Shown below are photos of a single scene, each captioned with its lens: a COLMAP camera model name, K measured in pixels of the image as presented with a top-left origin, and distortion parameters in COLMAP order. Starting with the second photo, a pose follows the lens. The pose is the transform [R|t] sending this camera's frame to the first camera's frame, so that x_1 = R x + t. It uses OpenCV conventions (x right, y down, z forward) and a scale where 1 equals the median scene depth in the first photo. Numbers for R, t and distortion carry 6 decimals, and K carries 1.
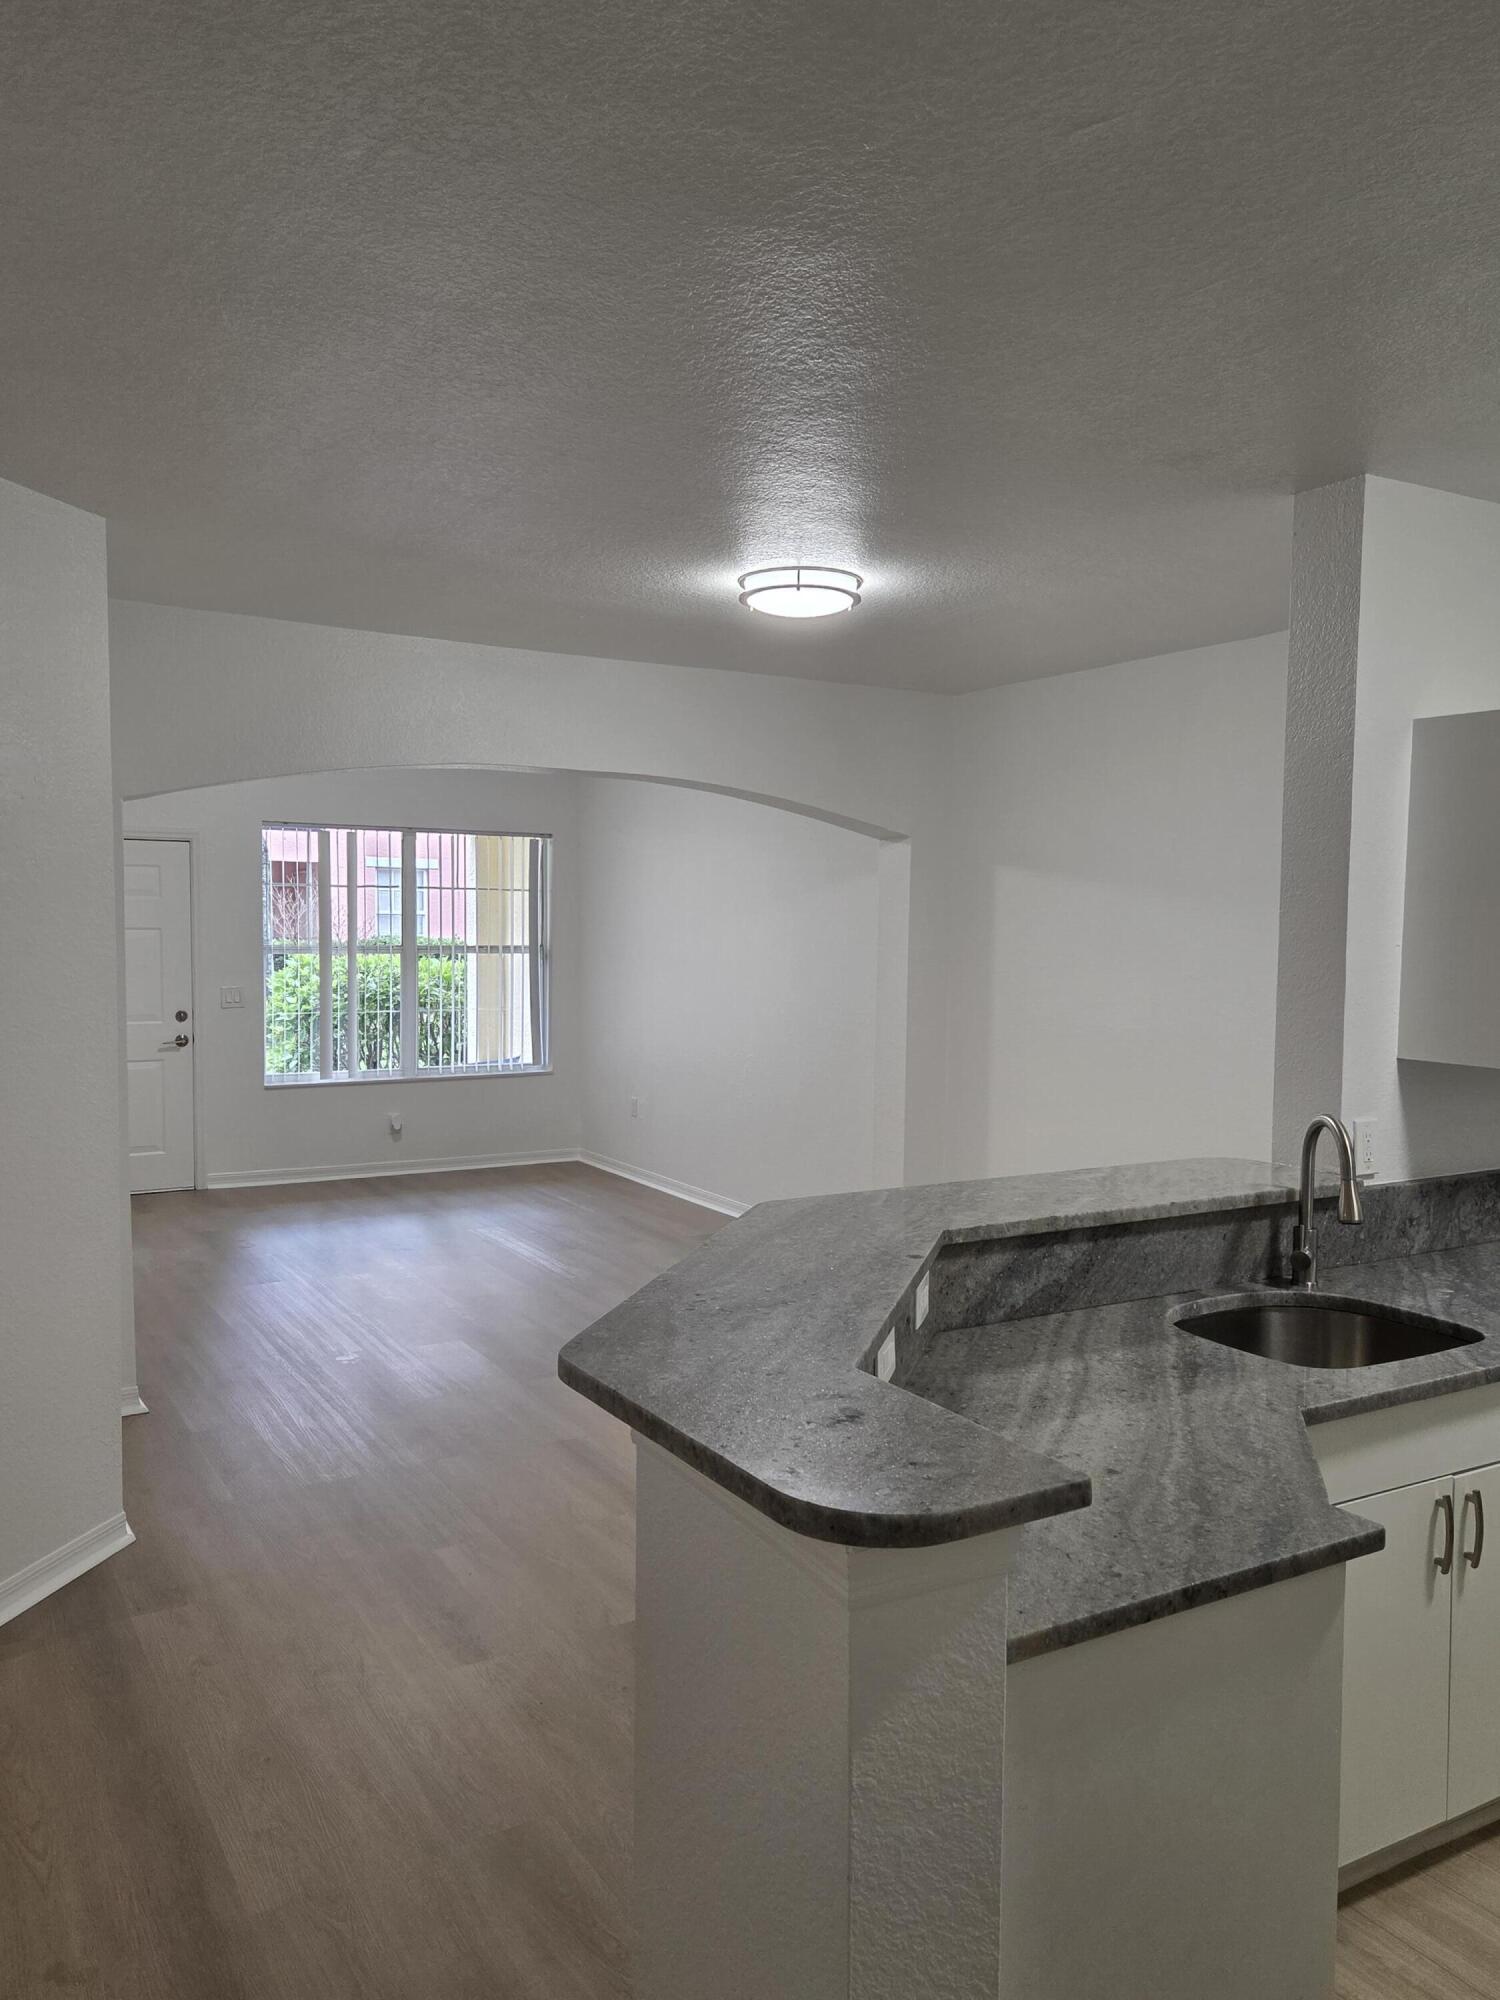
lens RADIAL K [[1526.0, 0, 746.5], [0, 1526.0, 1013.9], [0, 0, 1]] dist [0.059176, -0.032746]
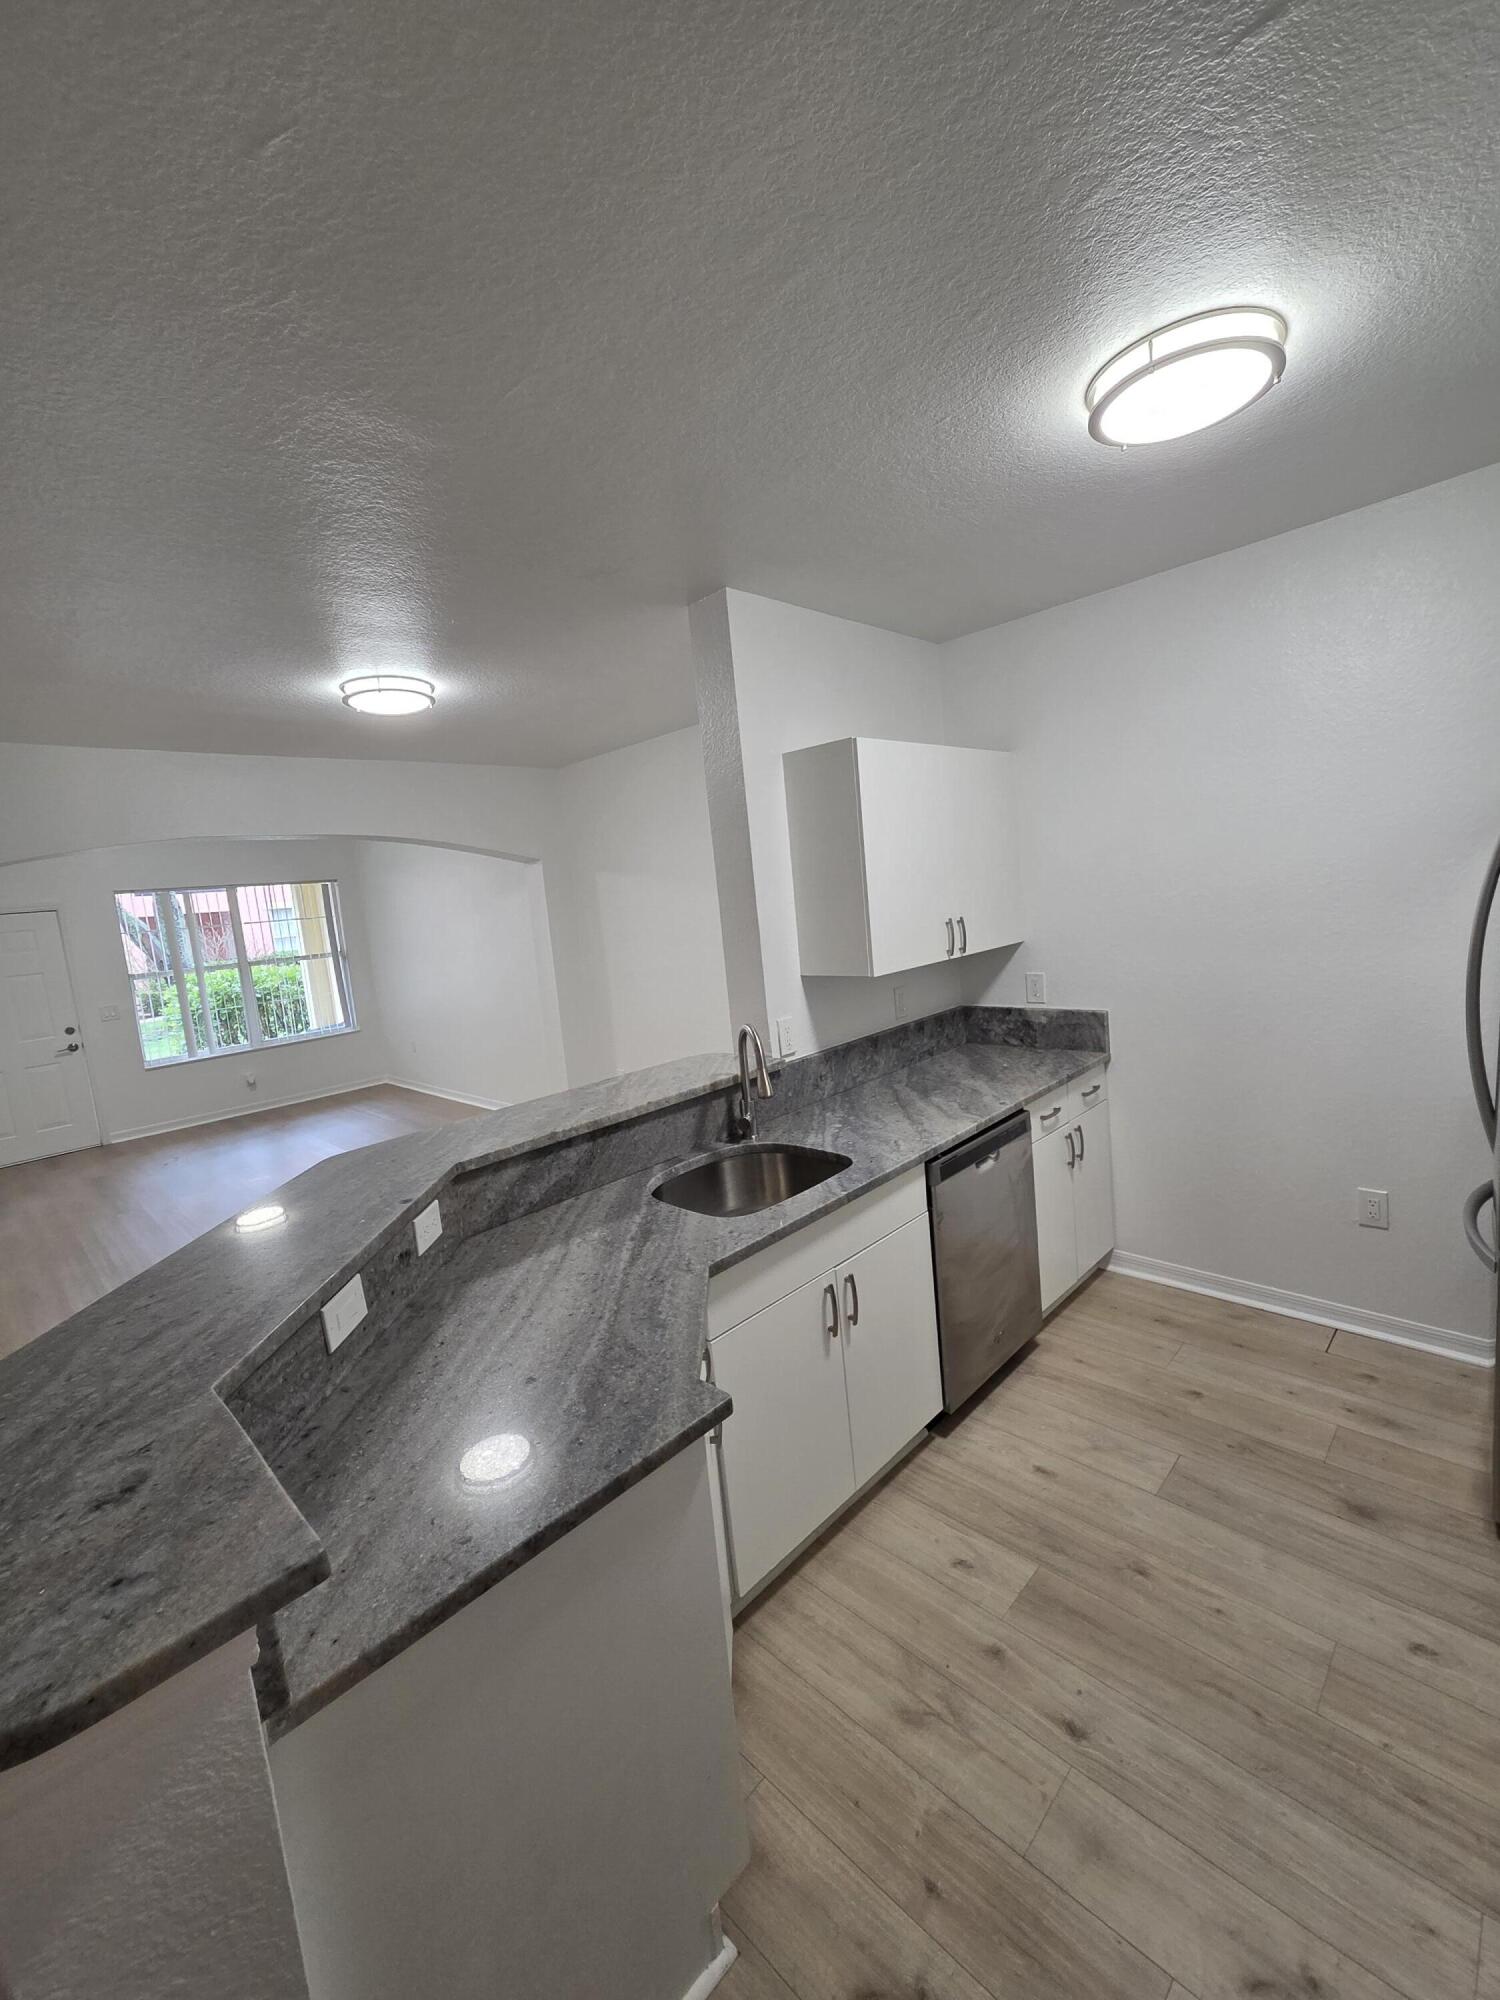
lens RADIAL K [[826.6, 0, 753.8], [0, 826.6, 988.6], [0, 0, 1]] dist [0.000767, -0.001683]
pose [[0.961319, -0.131469, 0.242036, 0.189404], [0.121069, 0.990982, 0.057415, -0.012524], [-0.247402, -0.025891, 0.968567, 0.225641]]
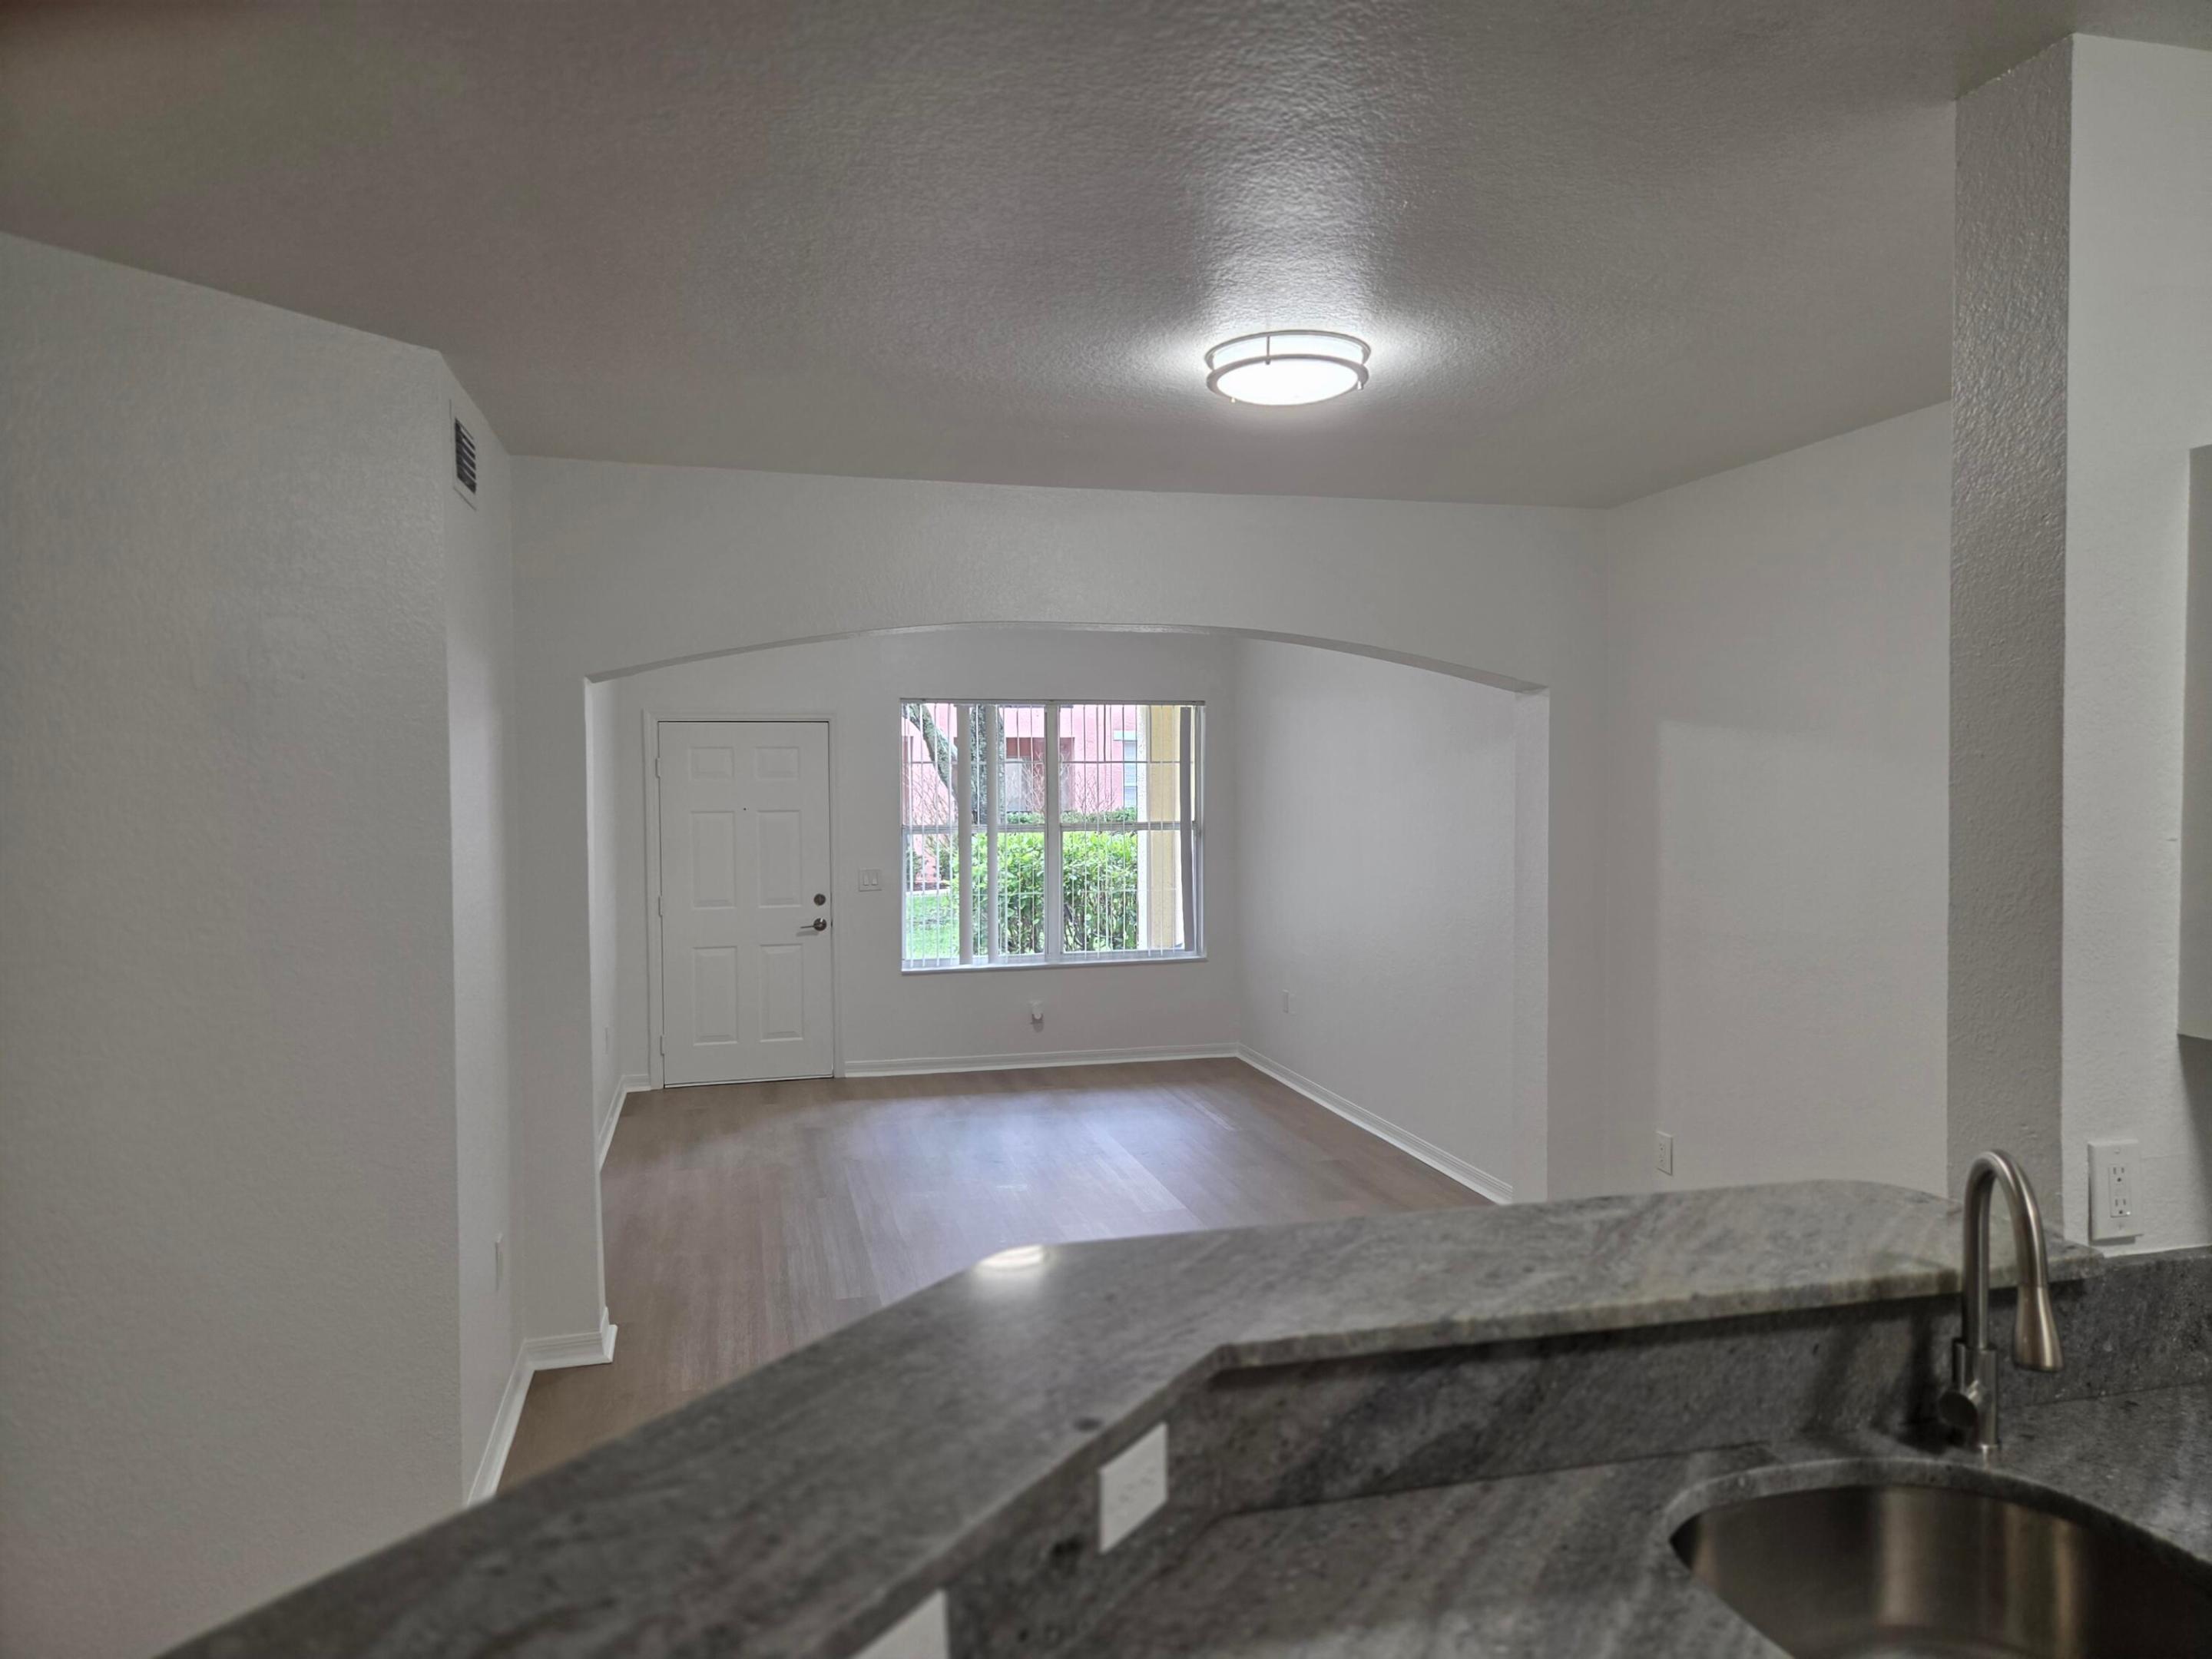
lens RADIAL K [[1490.6, 0, 1115.3], [0, 1490.6, 830.8], [0, 0, 1]] dist [0.069536, -0.055689]
pose [[0.960077, -0.010009, -0.279556, 0.216778], [0.001230, 0.999501, -0.031563, -0.032427], [0.279732, 0.029959, 0.959610, 0.367029]]
